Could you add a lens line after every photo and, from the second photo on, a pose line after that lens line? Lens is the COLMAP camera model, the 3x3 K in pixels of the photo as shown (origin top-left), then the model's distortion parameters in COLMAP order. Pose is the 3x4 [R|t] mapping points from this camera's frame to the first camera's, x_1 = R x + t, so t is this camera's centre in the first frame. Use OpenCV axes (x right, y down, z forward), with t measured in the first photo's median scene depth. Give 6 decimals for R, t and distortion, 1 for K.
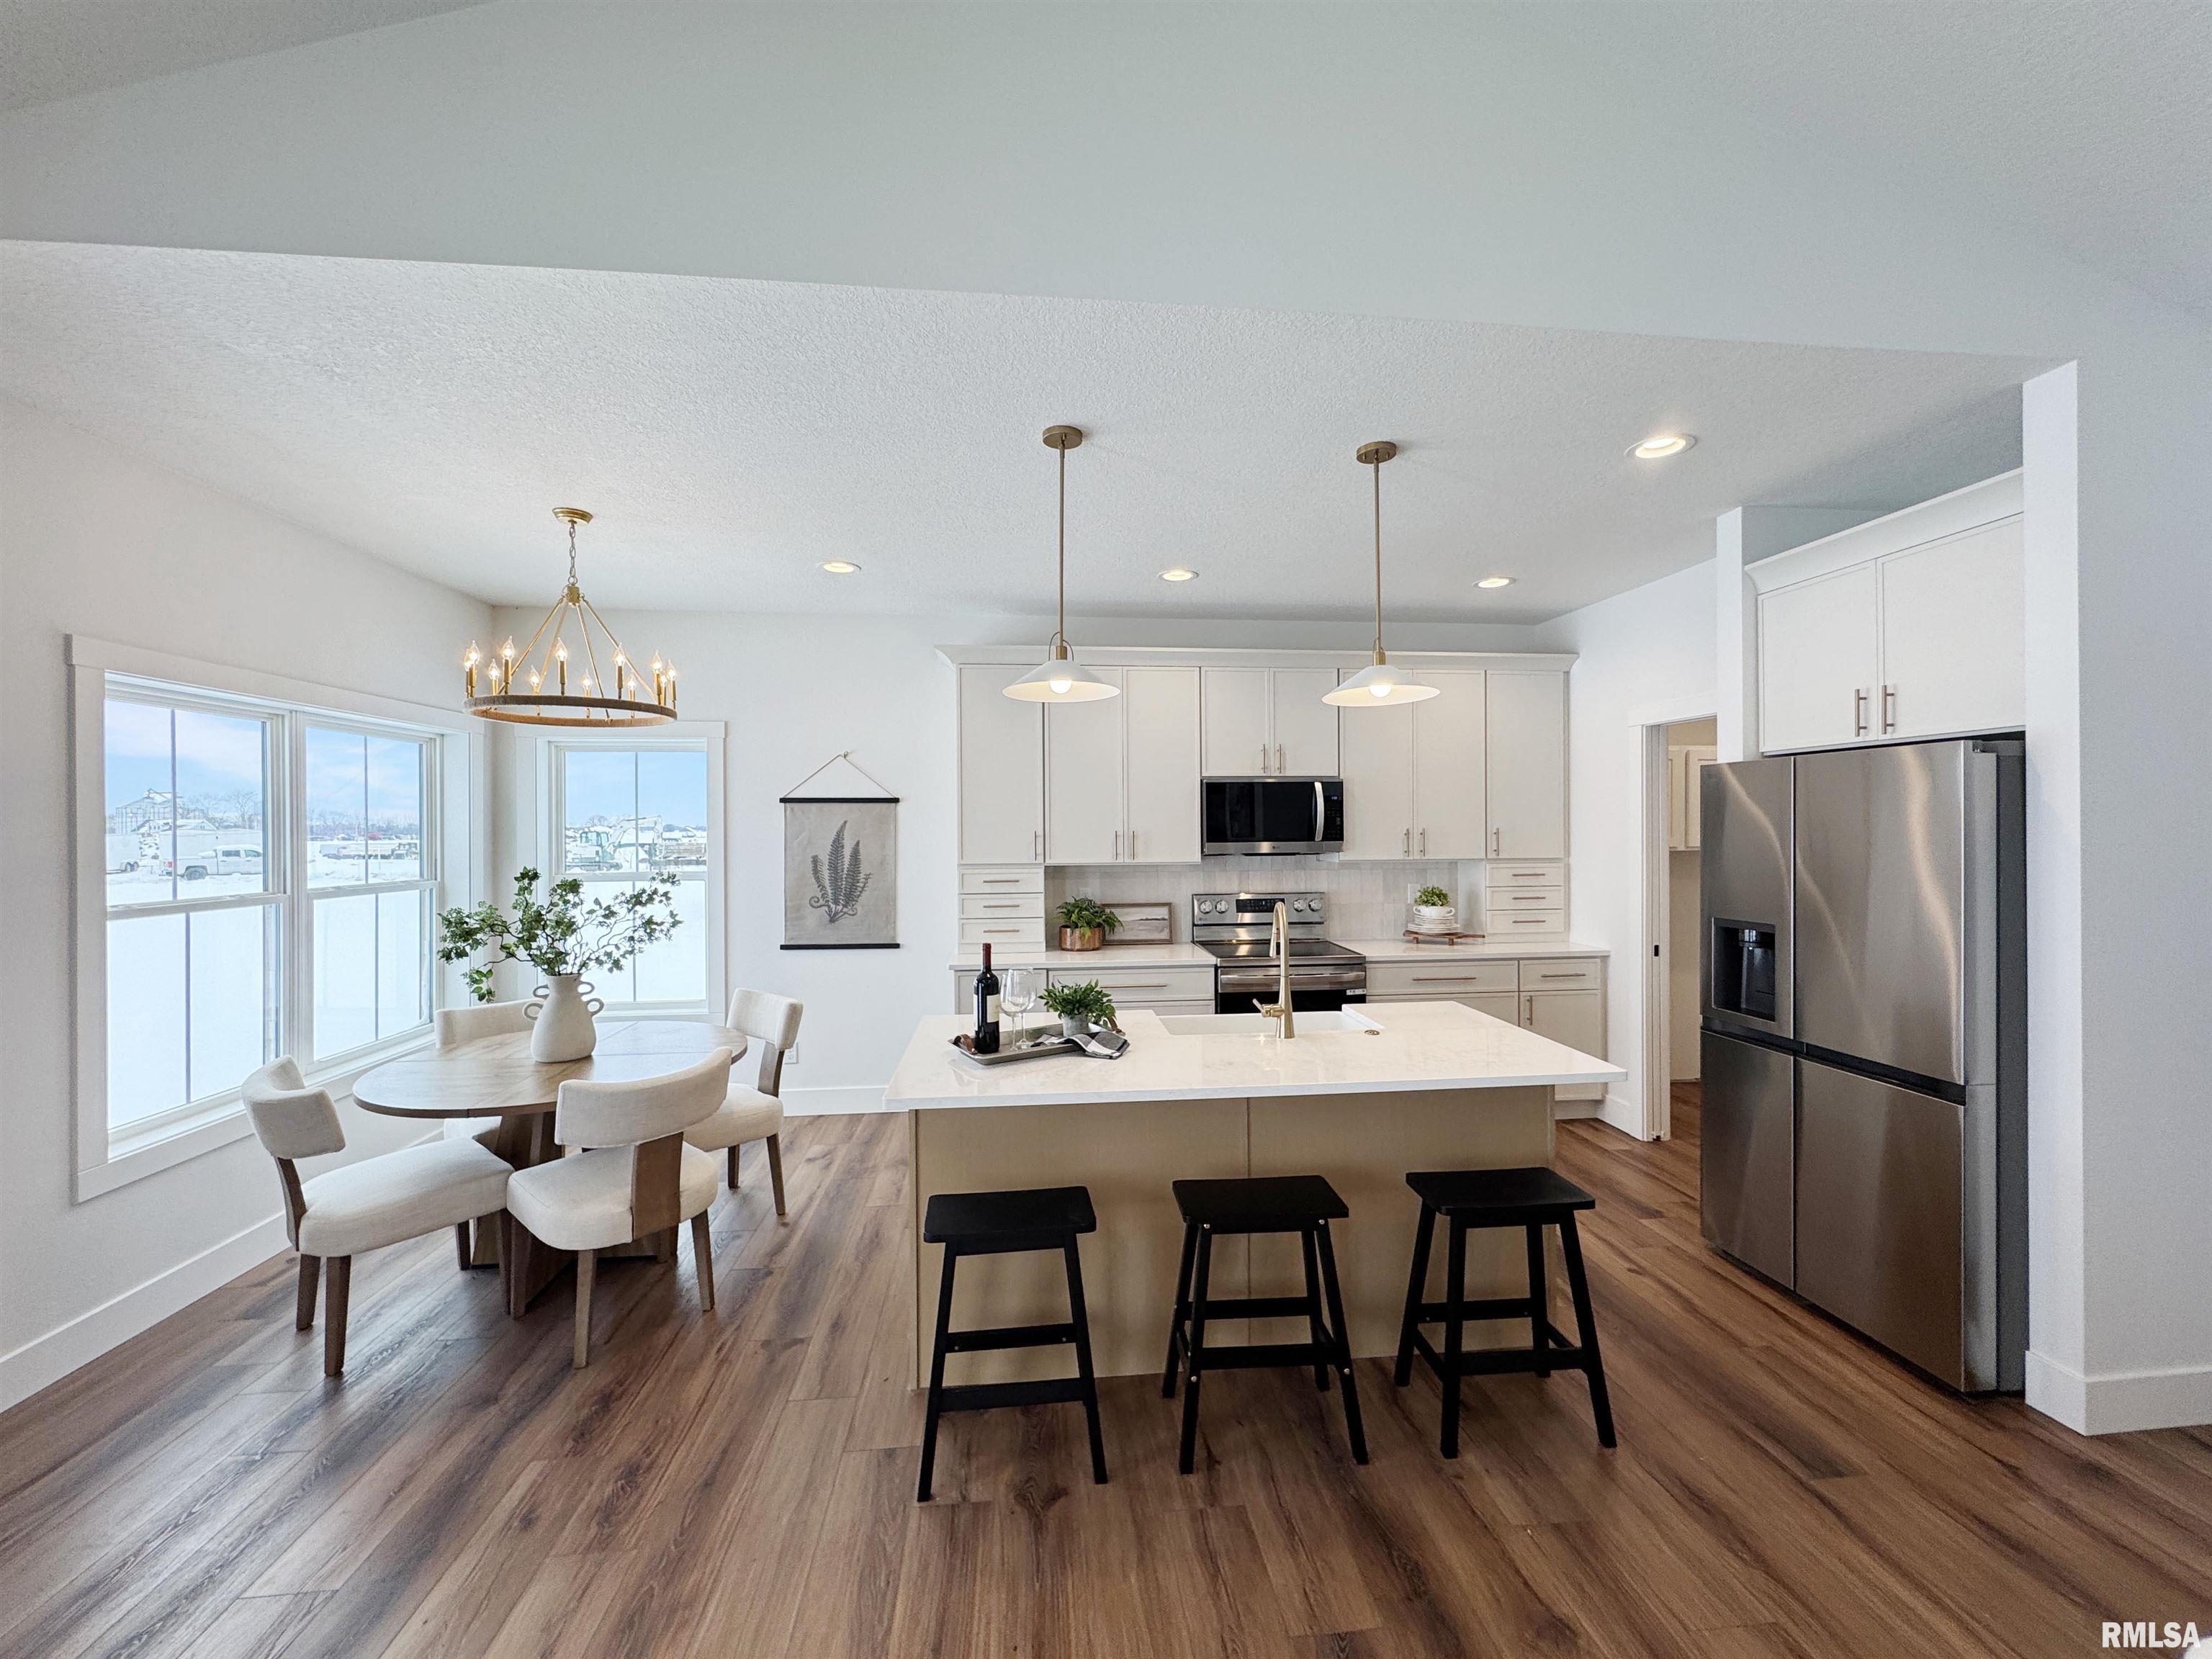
lens RADIAL K [[881.8, 0, 1103.2], [0, 881.8, 828.8], [0, 0, 1]] dist [0.000483, 0.000164]
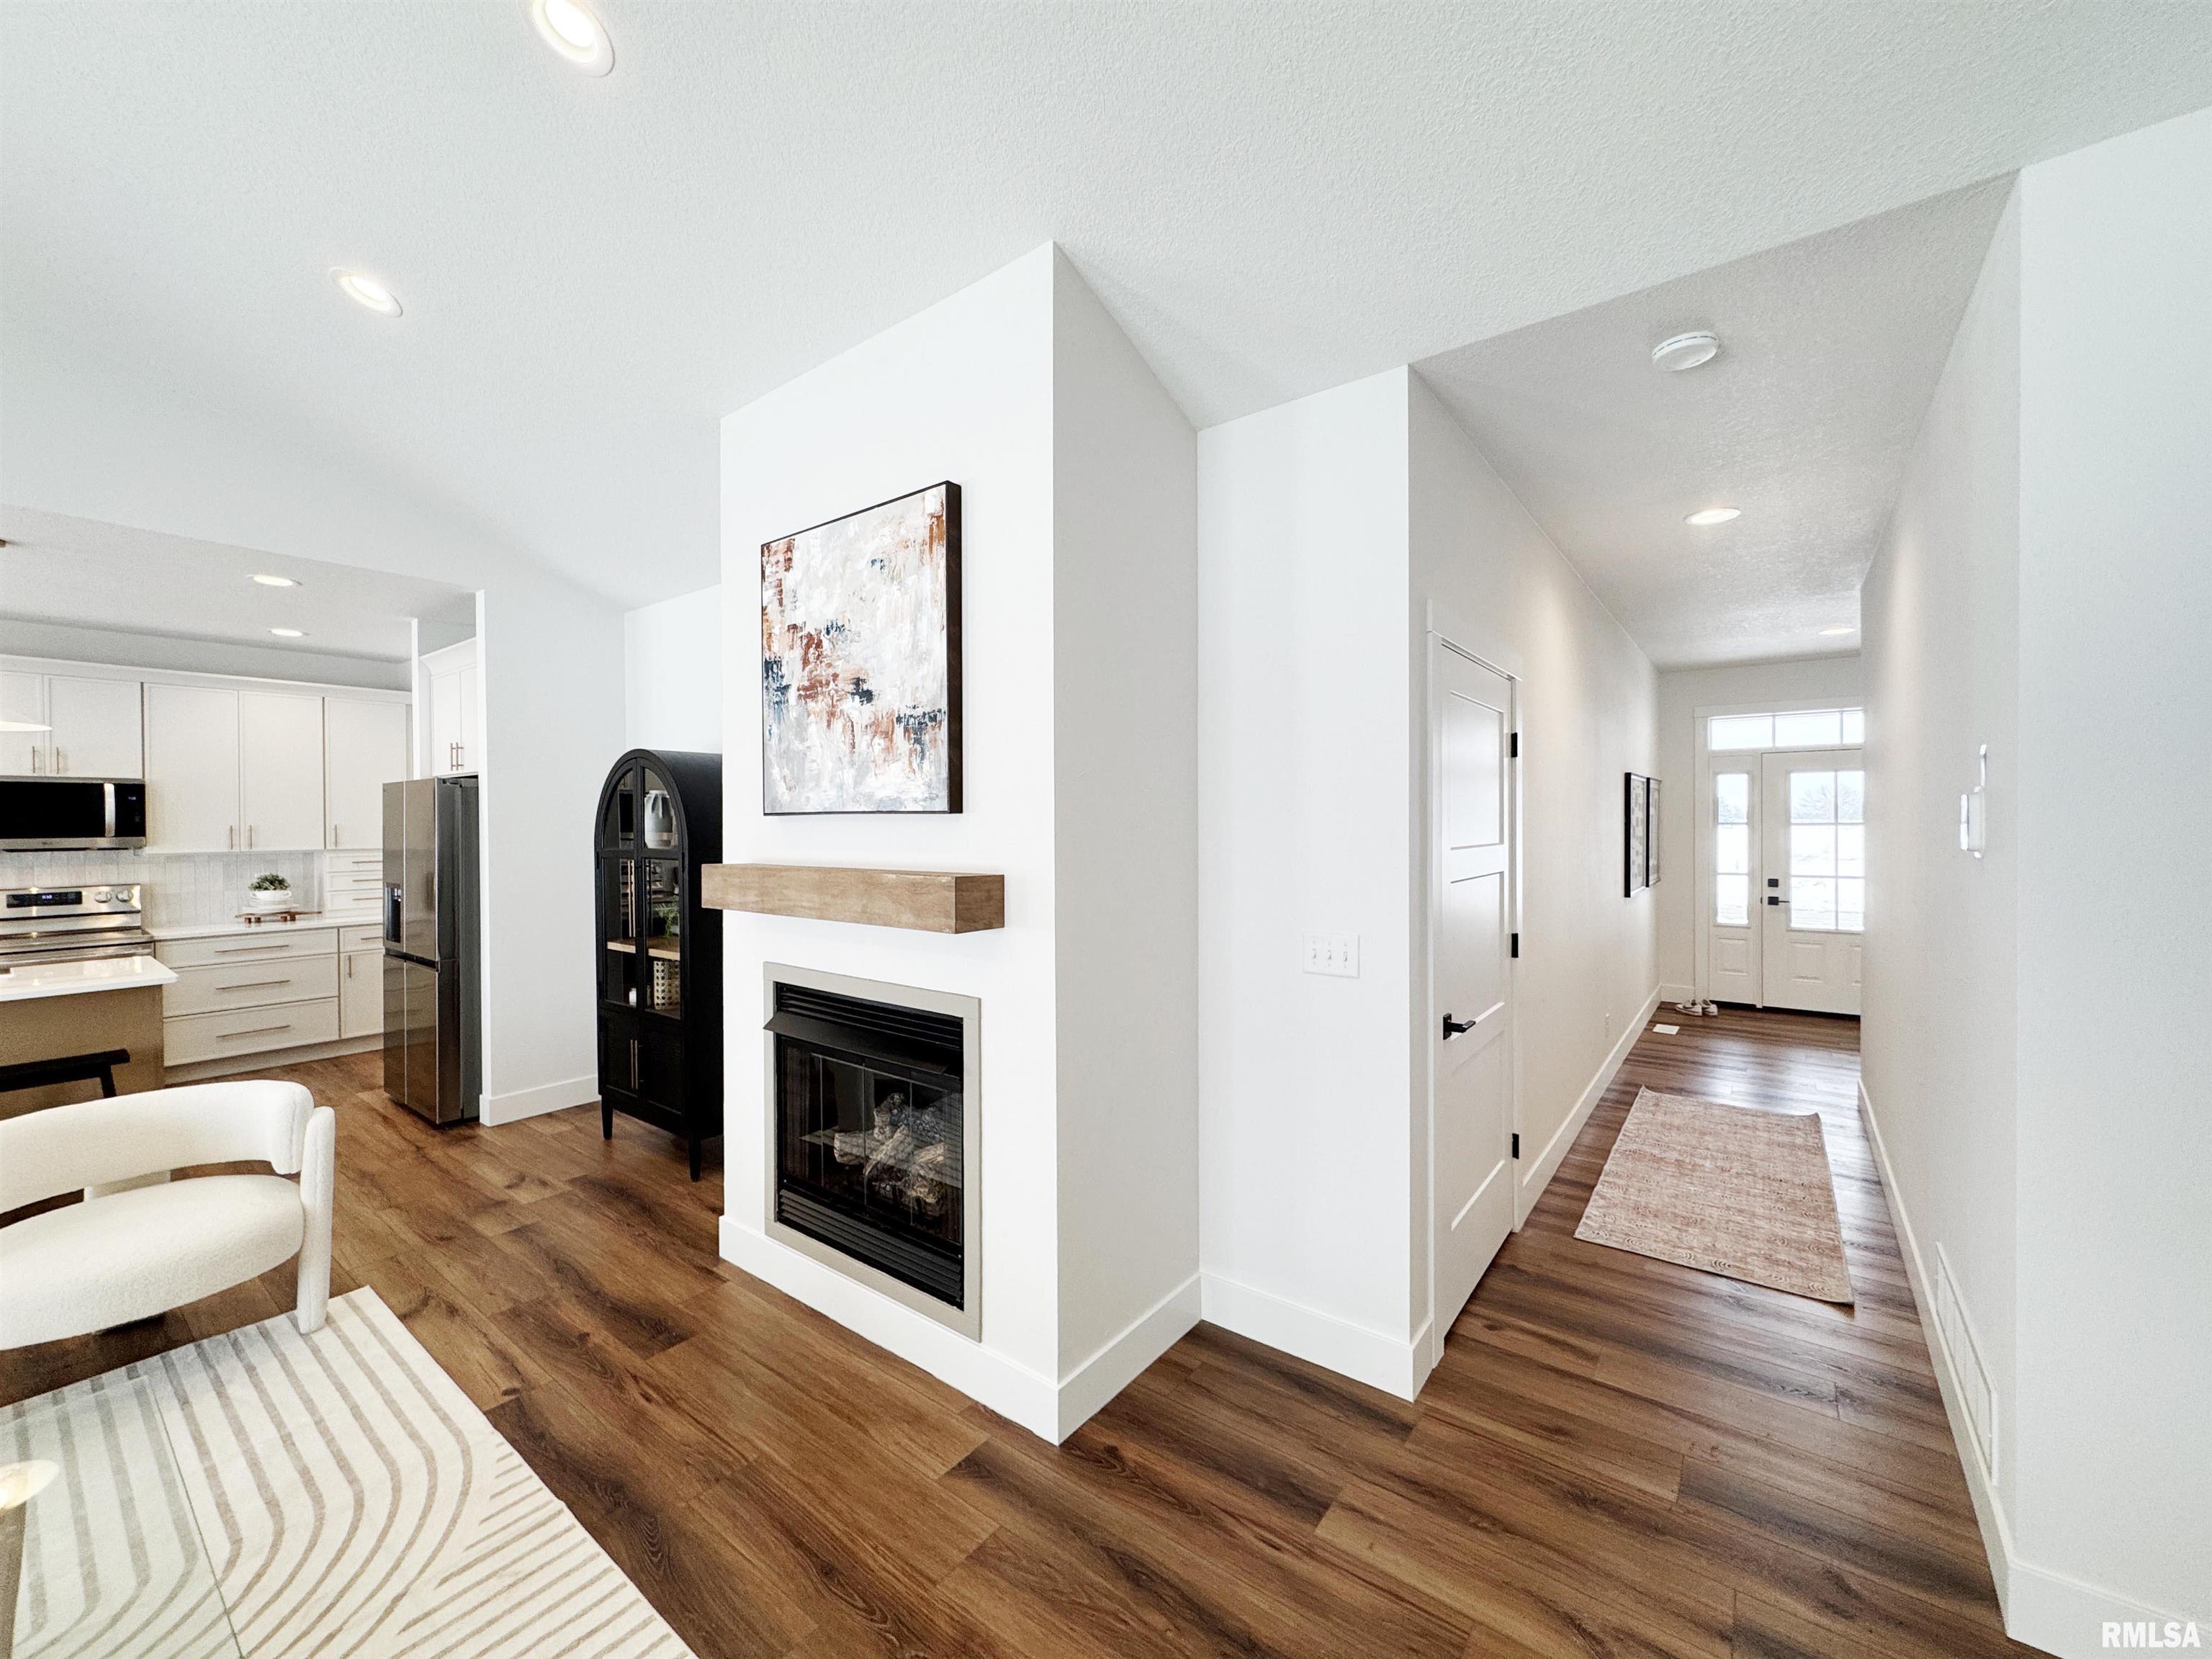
lens RADIAL K [[881.8, 0, 1103.2], [0, 881.8, 828.8], [0, 0, 1]] dist [0.000483, 0.000164]
pose [[0.687514, -0.004849, 0.726155, 0.302036], [0.003193, 0.999988, 0.003654, 0.003587], [-0.726164, -0.000194, 0.687521, -0.678159]]
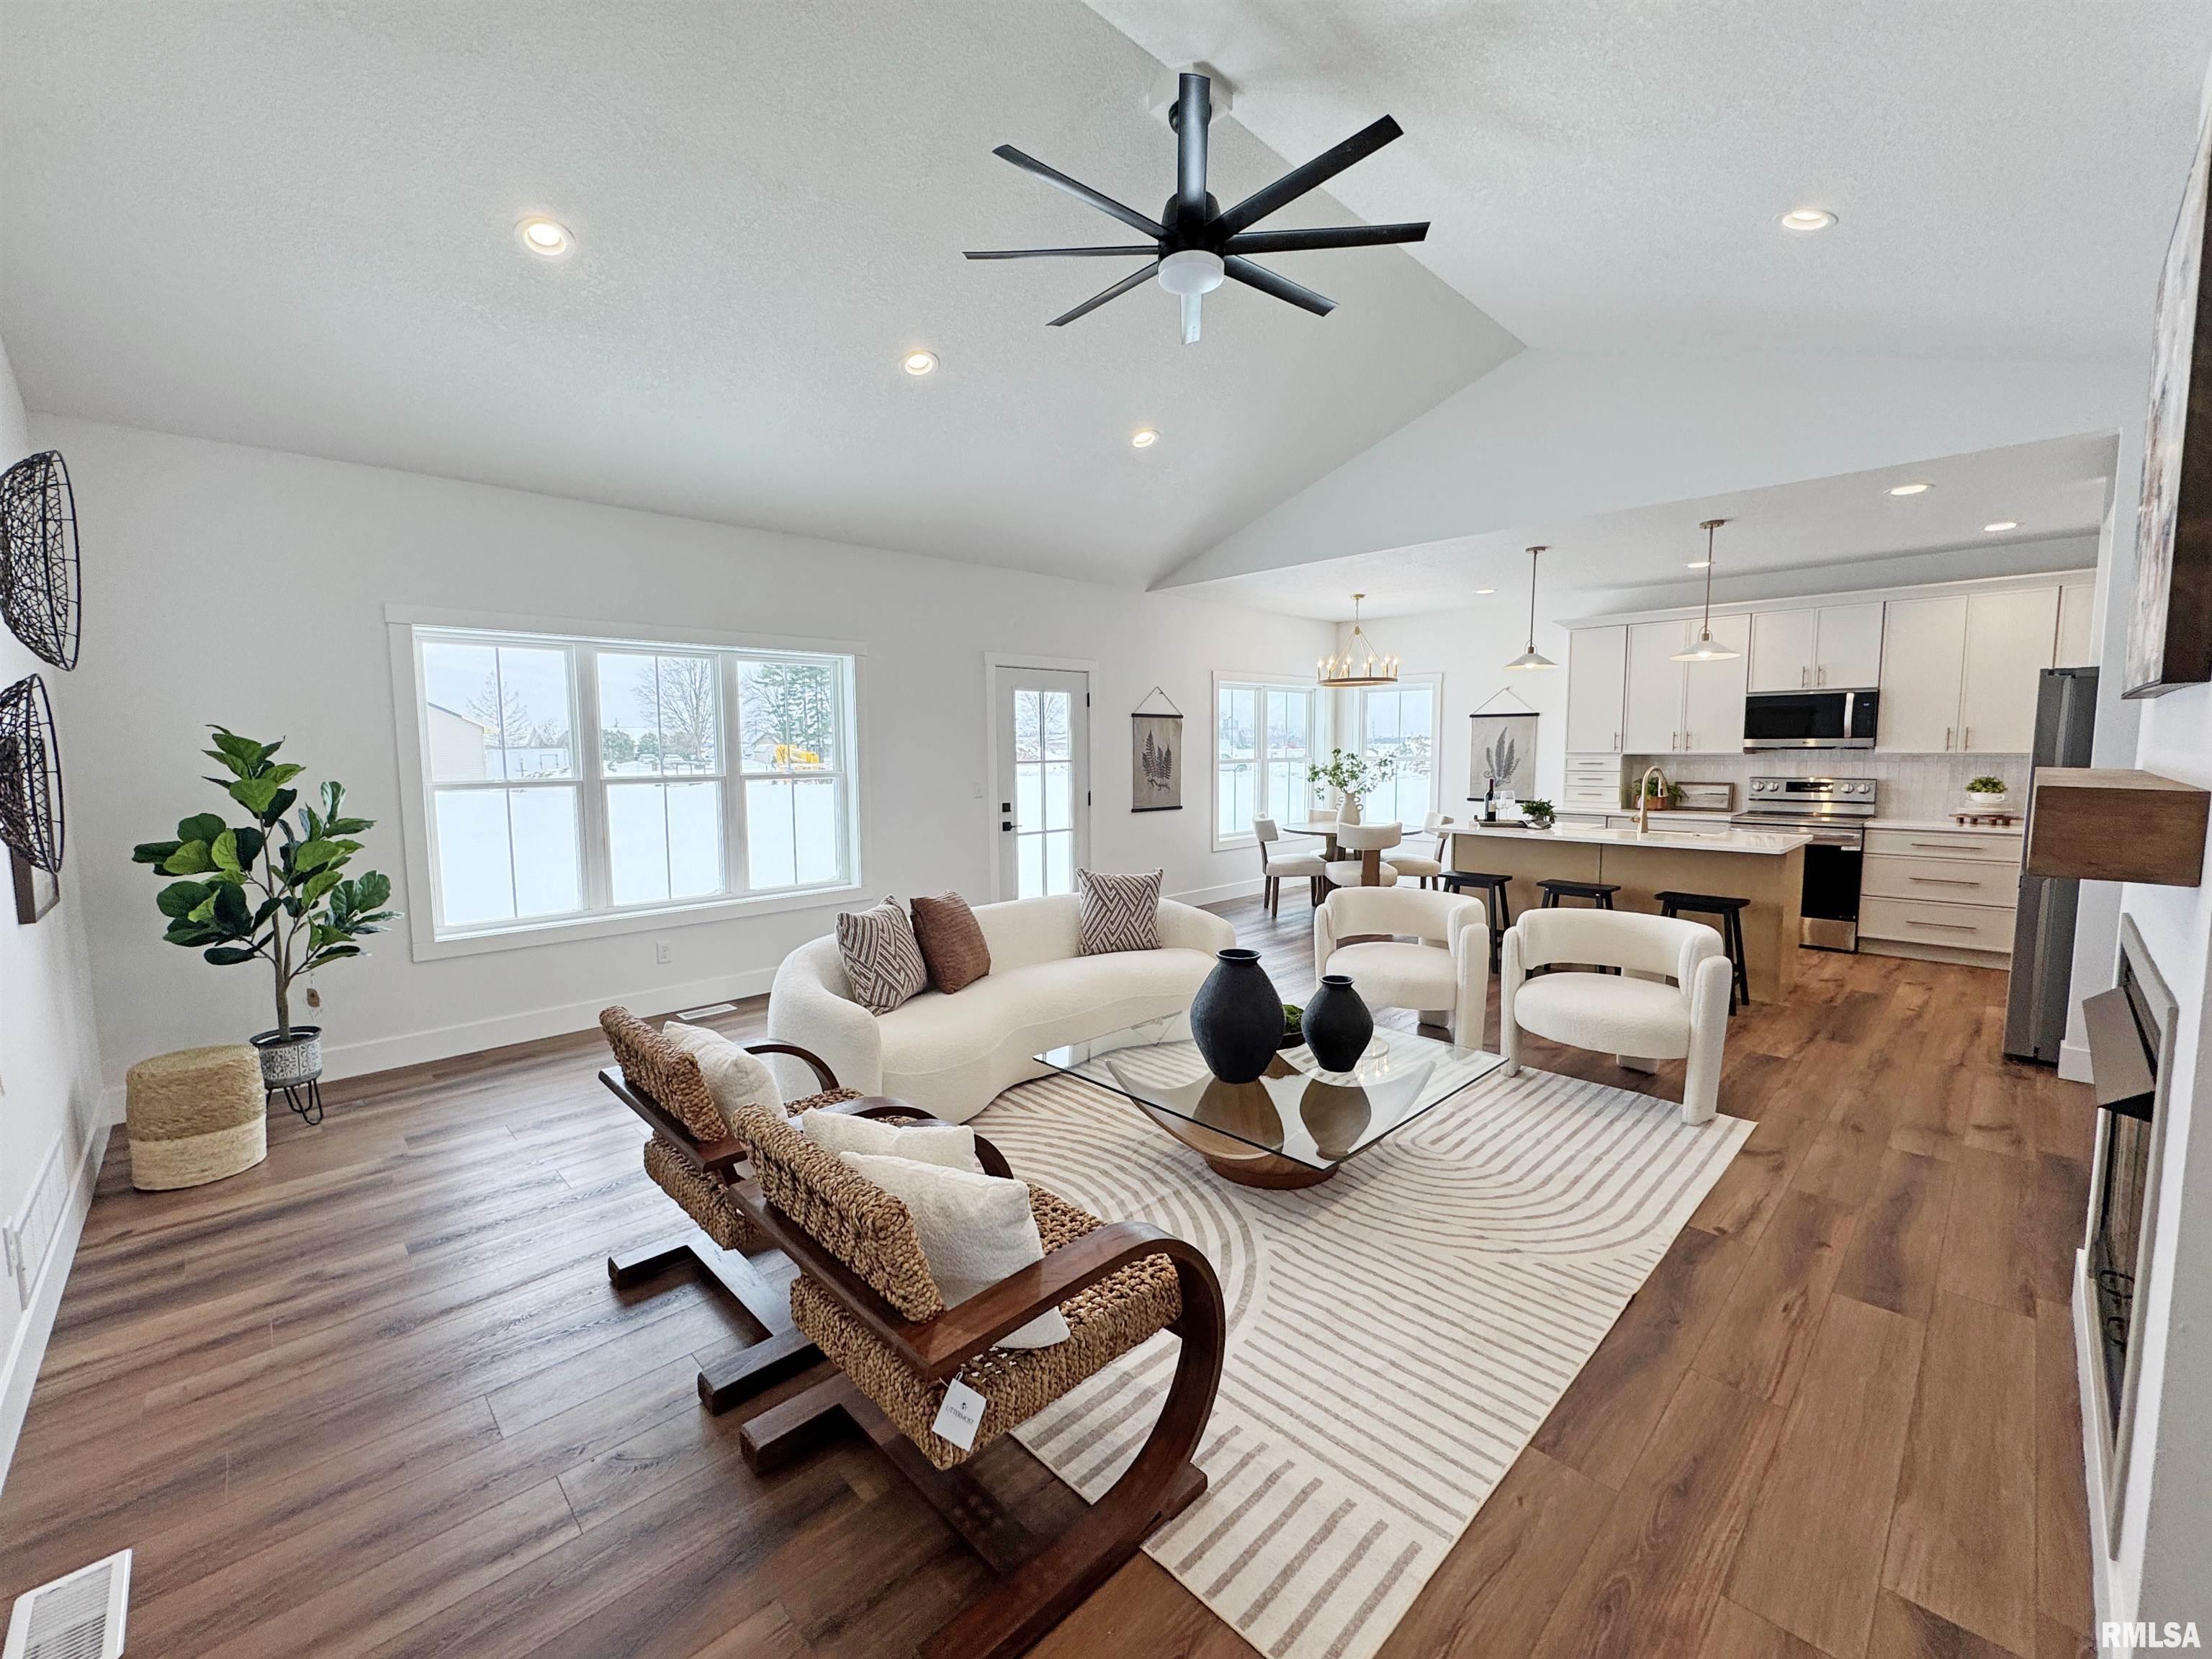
lens RADIAL K [[904.3, 0, 1103.1], [0, 904.3, 831.0], [0, 0, 1]] dist [0.001345, -0.000061]
pose [[0.620438, 0.076233, -0.780542, 0.633251], [0.003735, 0.994966, 0.100144, 0.012929], [0.784247, -0.065048, 0.617030, -0.737723]]
